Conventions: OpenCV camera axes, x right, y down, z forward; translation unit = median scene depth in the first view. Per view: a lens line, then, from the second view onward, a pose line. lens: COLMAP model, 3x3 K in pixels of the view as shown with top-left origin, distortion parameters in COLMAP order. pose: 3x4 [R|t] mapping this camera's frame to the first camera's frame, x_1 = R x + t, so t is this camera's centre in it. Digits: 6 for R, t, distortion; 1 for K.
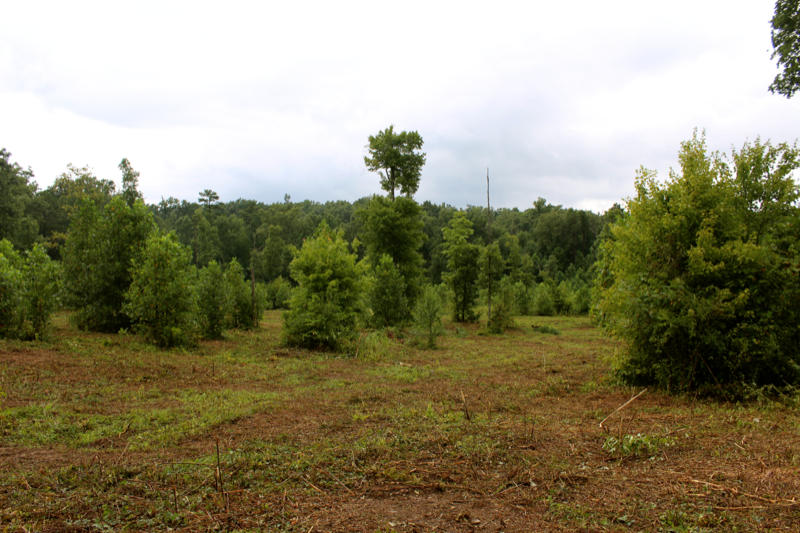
lens RADIAL K [[662.2, 0, 395.6], [0, 662.2, 267.6], [0, 0, 1]] dist [-0.164887, 0.148078]
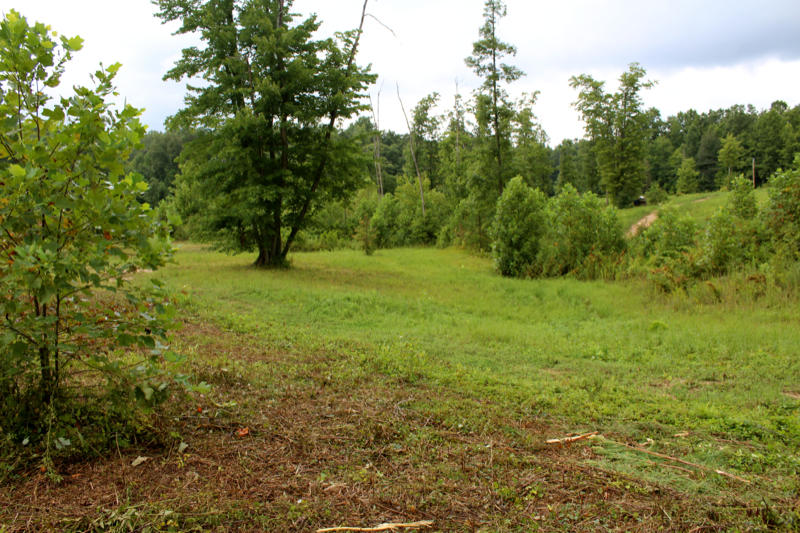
lens RADIAL K [[662.2, 0, 389.8], [0, 662.2, 269.2], [0, 0, 1]] dist [-0.164887, 0.148078]
pose [[0.897744, -0.072060, 0.434584, 0.363273], [0.021979, 0.992628, 0.119189, 0.023094], [-0.439969, -0.097449, 0.892710, 0.059159]]
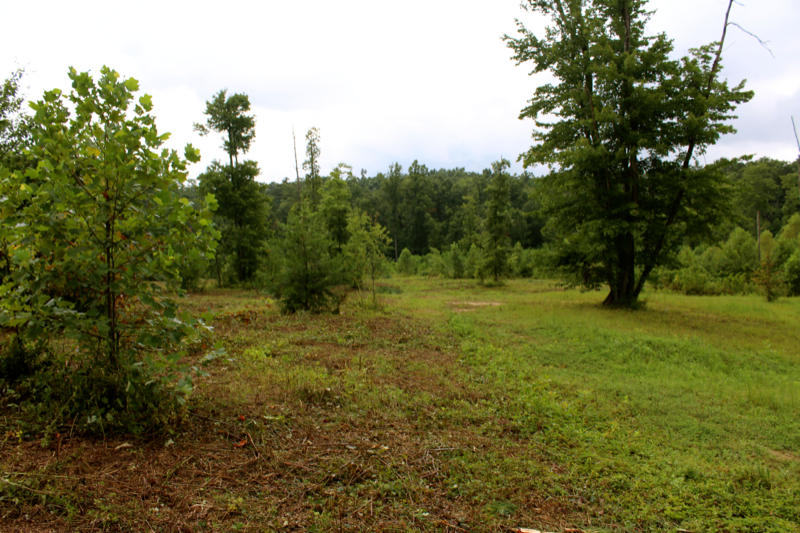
lens RADIAL K [[662.2, 0, 394.6], [0, 662.2, 268.3], [0, 0, 1]] dist [-0.164887, 0.148078]
pose [[0.982866, -0.023396, -0.182830, 0.434818], [0.030667, 0.998843, 0.037045, 0.030299], [0.181752, -0.042018, 0.982446, 0.062227]]
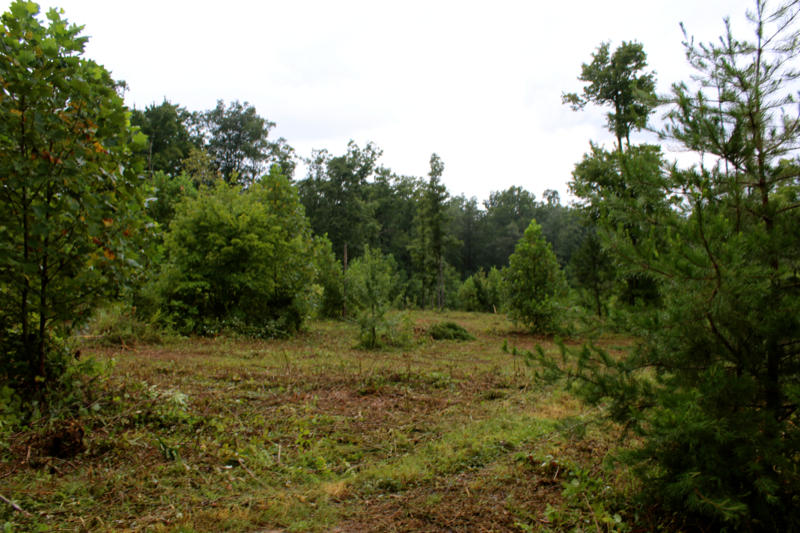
lens RADIAL K [[662.2, 0, 395.9], [0, 662.2, 270.4], [0, 0, 1]] dist [-0.164887, 0.148078]
pose [[0.695907, -0.024239, -0.717723, 0.325339], [0.006139, 0.999595, -0.027805, 0.044225], [0.718106, 0.014944, 0.695774, 0.381939]]
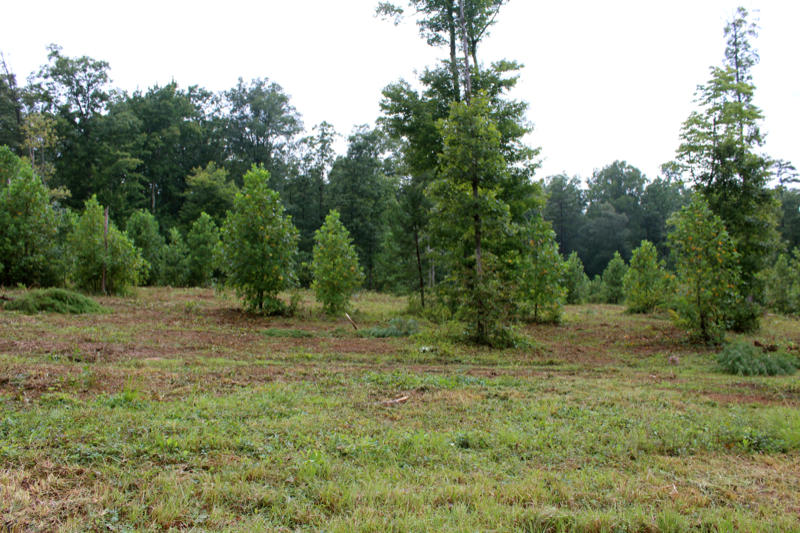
lens RADIAL K [[662.2, 0, 395.7], [0, 662.2, 270.8], [0, 0, 1]] dist [-0.164887, 0.148078]
pose [[0.477731, -0.011330, -0.878433, 0.427370], [-0.001985, 0.999900, -0.013976, 0.063407], [0.878504, 0.008421, 0.477661, 0.753013]]
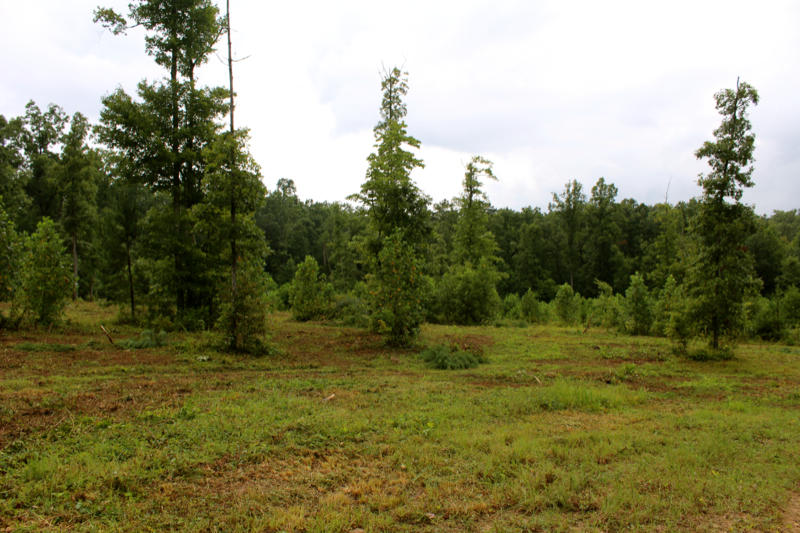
lens RADIAL K [[662.2, 0, 391.3], [0, 662.2, 273.2], [0, 0, 1]] dist [-0.164887, 0.148078]
pose [[0.886343, 0.006610, -0.462981, 0.404258], [-0.018380, 0.999612, -0.020915, 0.056523], [0.462664, 0.027048, 0.886121, 0.653887]]
